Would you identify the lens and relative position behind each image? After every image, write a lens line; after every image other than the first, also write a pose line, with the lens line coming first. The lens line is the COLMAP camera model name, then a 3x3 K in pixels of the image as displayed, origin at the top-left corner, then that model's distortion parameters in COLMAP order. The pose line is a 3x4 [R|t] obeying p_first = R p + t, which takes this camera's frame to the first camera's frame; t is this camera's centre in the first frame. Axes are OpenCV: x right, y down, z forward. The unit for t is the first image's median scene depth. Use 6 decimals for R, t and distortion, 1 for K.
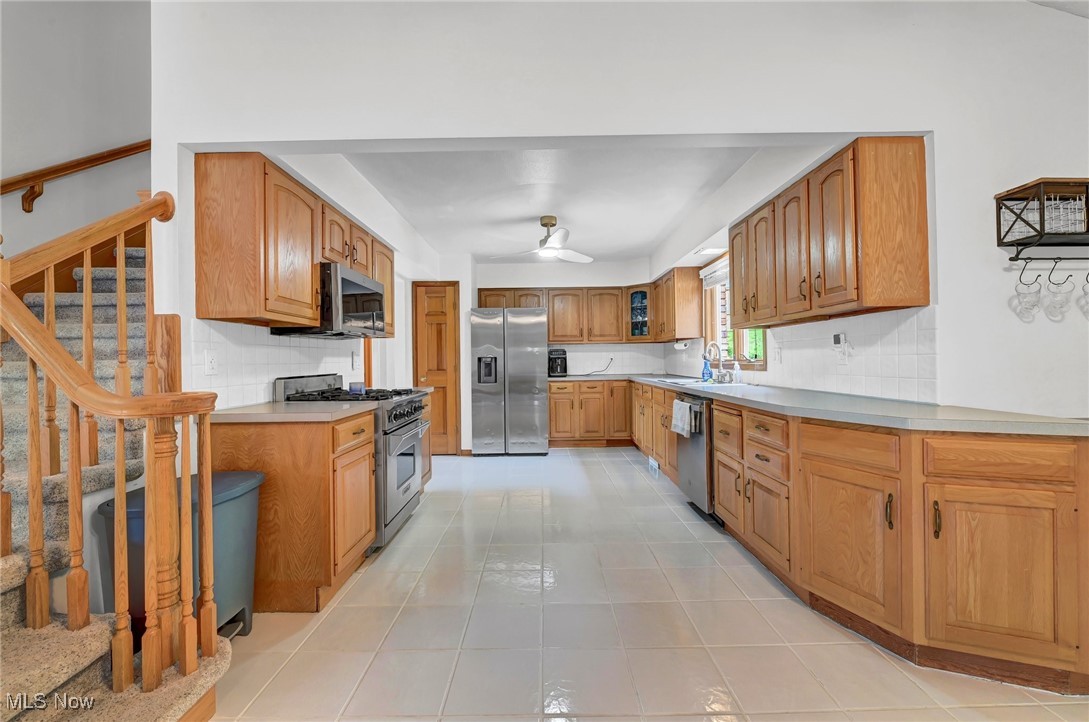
lens RADIAL K [[444.1, 0, 541.4], [0, 444.1, 356.1], [0, 0, 1]] dist [-0.017949, -0.000543]
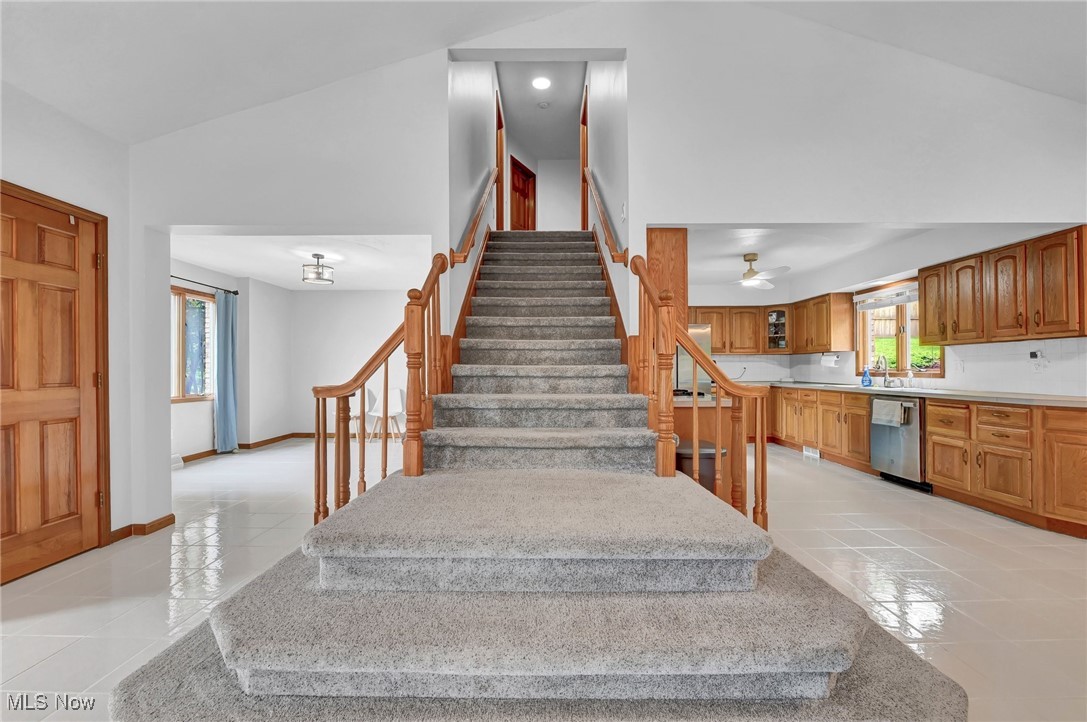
lens RADIAL K [[443.3, 0, 544.3], [0, 443.3, 365.7], [0, 0, 1]] dist [-0.017949, -0.000543]
pose [[0.999671, 0.010944, -0.023196, -0.640909], [-0.010893, 0.999938, 0.002362, 0.006813], [0.023220, -0.002108, 0.999728, -0.313352]]
